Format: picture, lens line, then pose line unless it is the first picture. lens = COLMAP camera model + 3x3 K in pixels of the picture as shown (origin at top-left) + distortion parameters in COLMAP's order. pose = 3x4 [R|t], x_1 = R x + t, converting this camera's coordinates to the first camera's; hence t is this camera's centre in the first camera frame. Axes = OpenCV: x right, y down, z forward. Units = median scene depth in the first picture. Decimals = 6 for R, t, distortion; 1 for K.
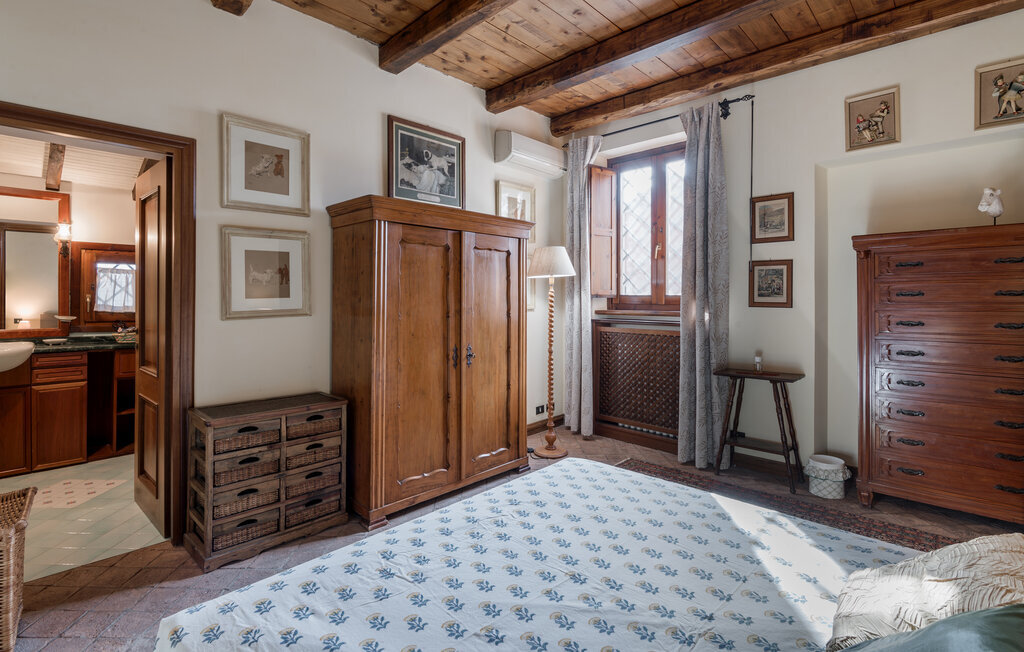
lens RADIAL K [[470.4, 0, 500.5], [0, 470.4, 295.4], [0, 0, 1]] dist [-0.003024, -0.005421]
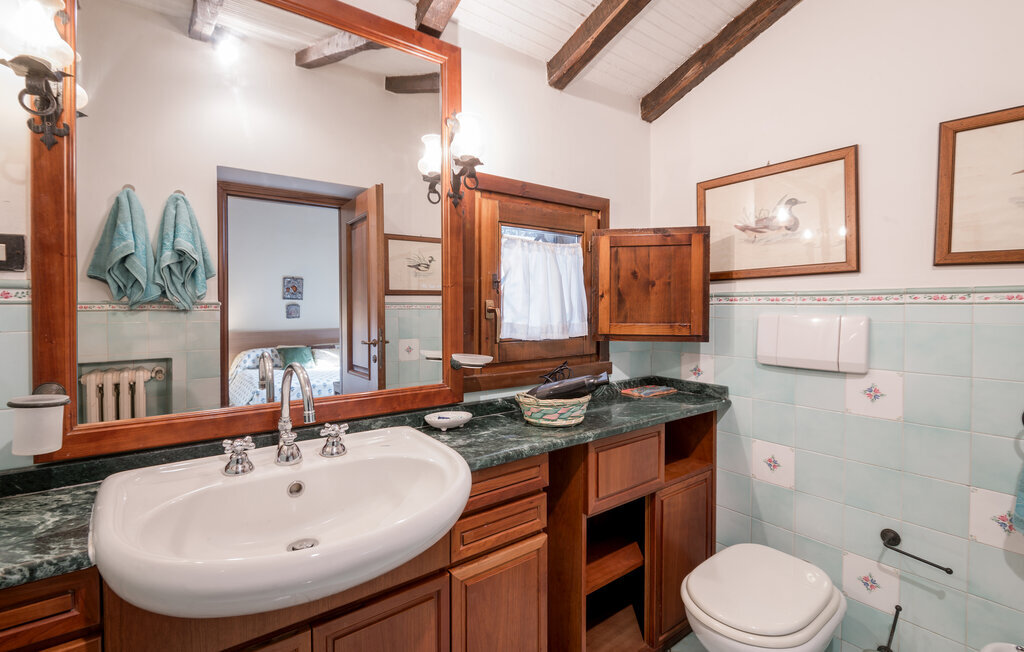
lens RADIAL K [[470.4, 0, 501.0], [0, 470.4, 312.7], [0, 0, 1]] dist [-0.003024, -0.005421]
pose [[0.990169, 0.002170, -0.139862, -0.821775], [-0.000329, 0.999913, 0.013182, 0.004485], [0.139879, -0.013006, 0.990083, 0.596893]]
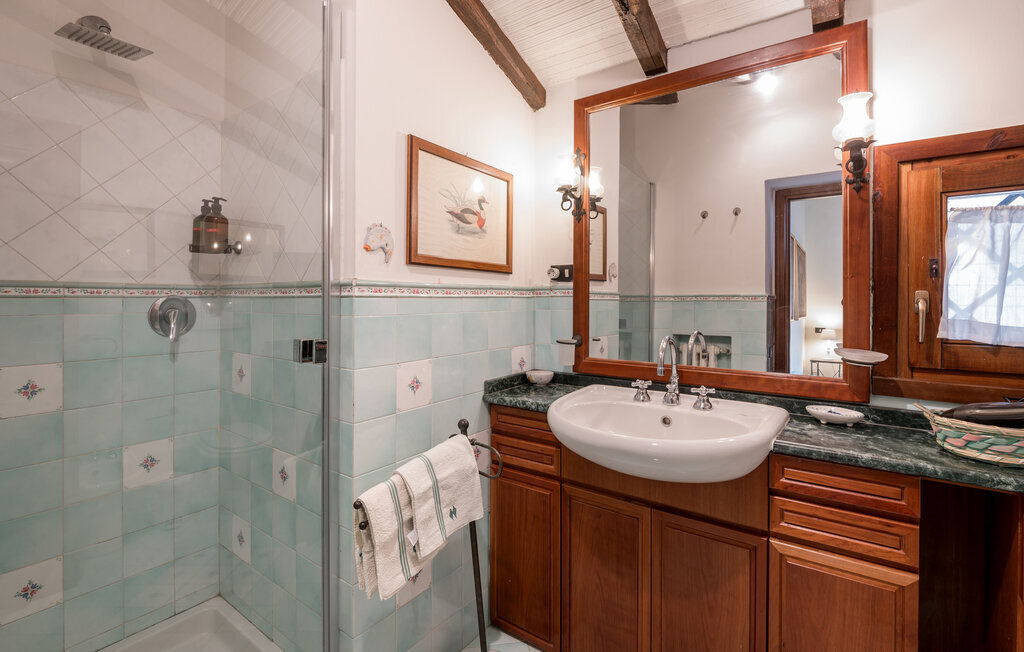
lens RADIAL K [[470.4, 0, 518.6], [0, 470.4, 296.3], [0, 0, 1]] dist [-0.003024, -0.005421]
pose [[0.153081, -0.000696, -0.988213, -0.592735], [0.002052, 0.999998, -0.000386, 0.002241], [0.988212, -0.001969, 0.153082, 0.661606]]
